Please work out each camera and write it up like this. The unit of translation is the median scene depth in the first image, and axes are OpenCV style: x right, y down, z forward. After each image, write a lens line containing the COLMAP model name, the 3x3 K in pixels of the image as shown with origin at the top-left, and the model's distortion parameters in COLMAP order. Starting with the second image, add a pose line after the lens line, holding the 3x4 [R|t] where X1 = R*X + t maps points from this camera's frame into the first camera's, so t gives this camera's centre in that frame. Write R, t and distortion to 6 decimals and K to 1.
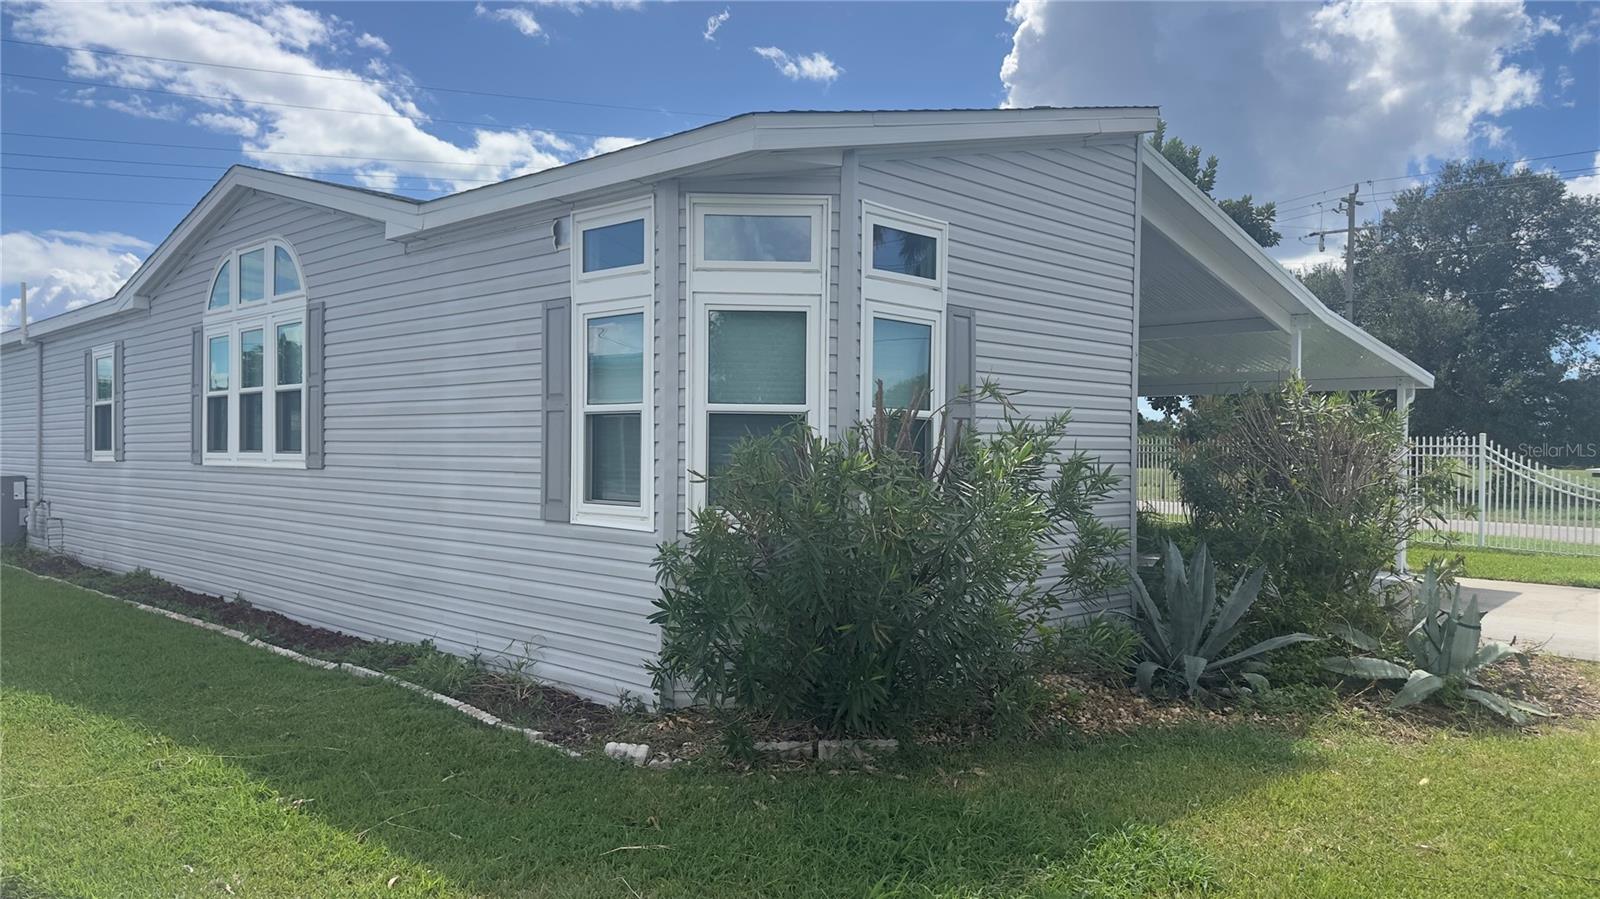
lens RADIAL K [[1133.5, 0, 792.2], [0, 1133.5, 439.5], [0, 0, 1]] dist [0.003129, -0.003946]
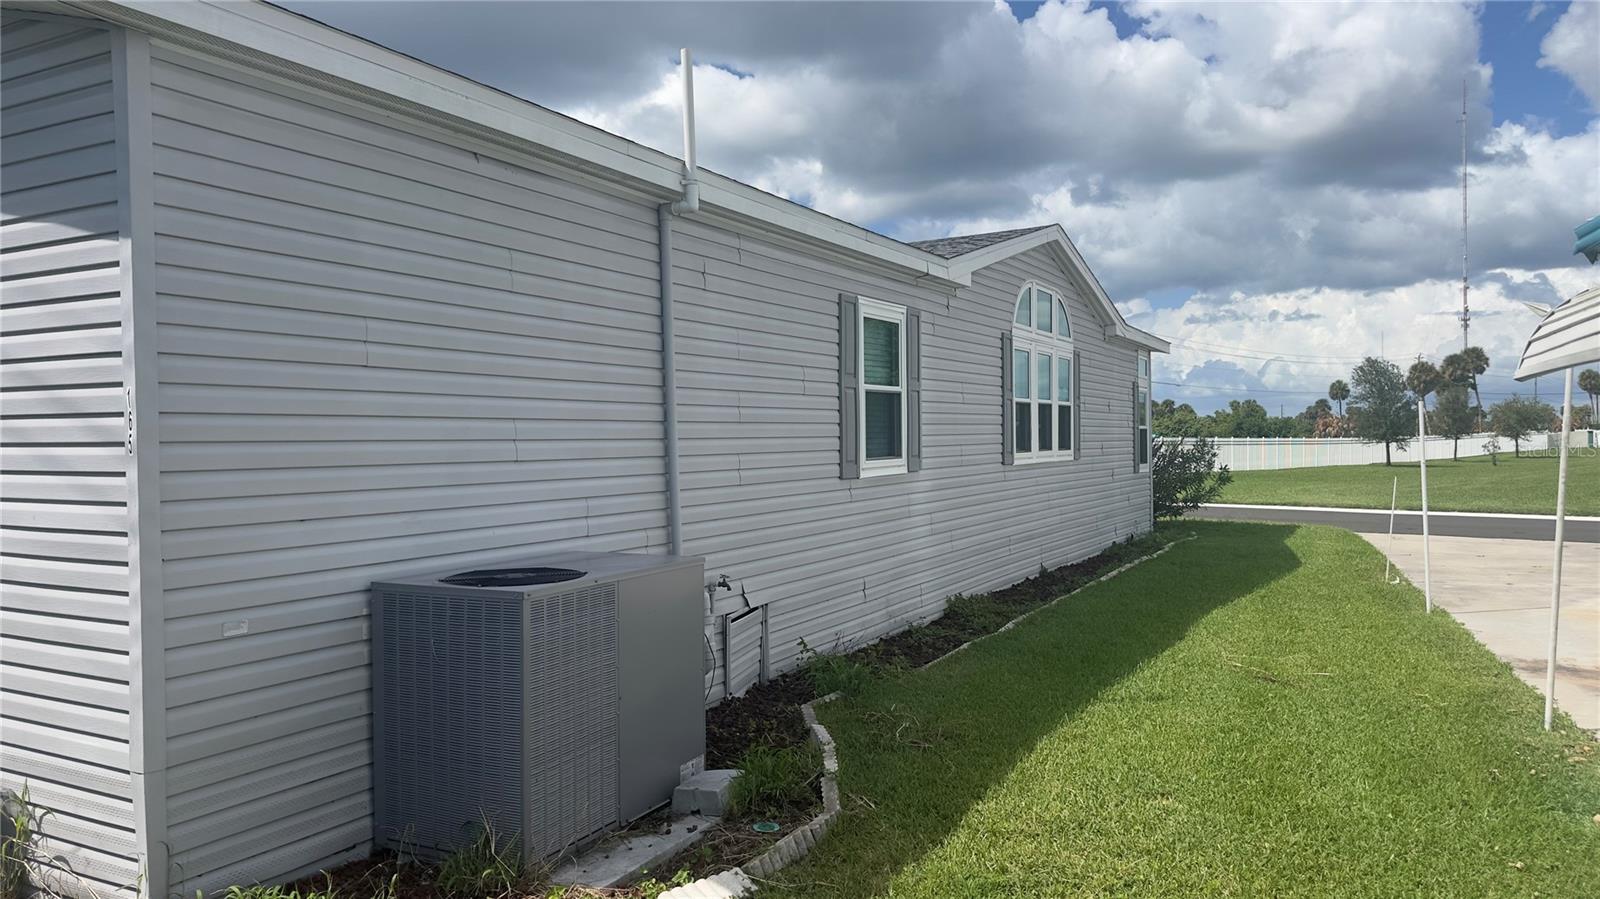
lens RADIAL K [[1133.5, 0, 792.2], [0, 1133.5, 439.5], [0, 0, 1]] dist [0.003129, -0.003946]
pose [[-0.264872, 0.002560, 0.964280, -1.475242], [0.007573, 0.999971, -0.000574, -0.002511], [-0.964254, 0.007151, -0.264884, 1.461048]]
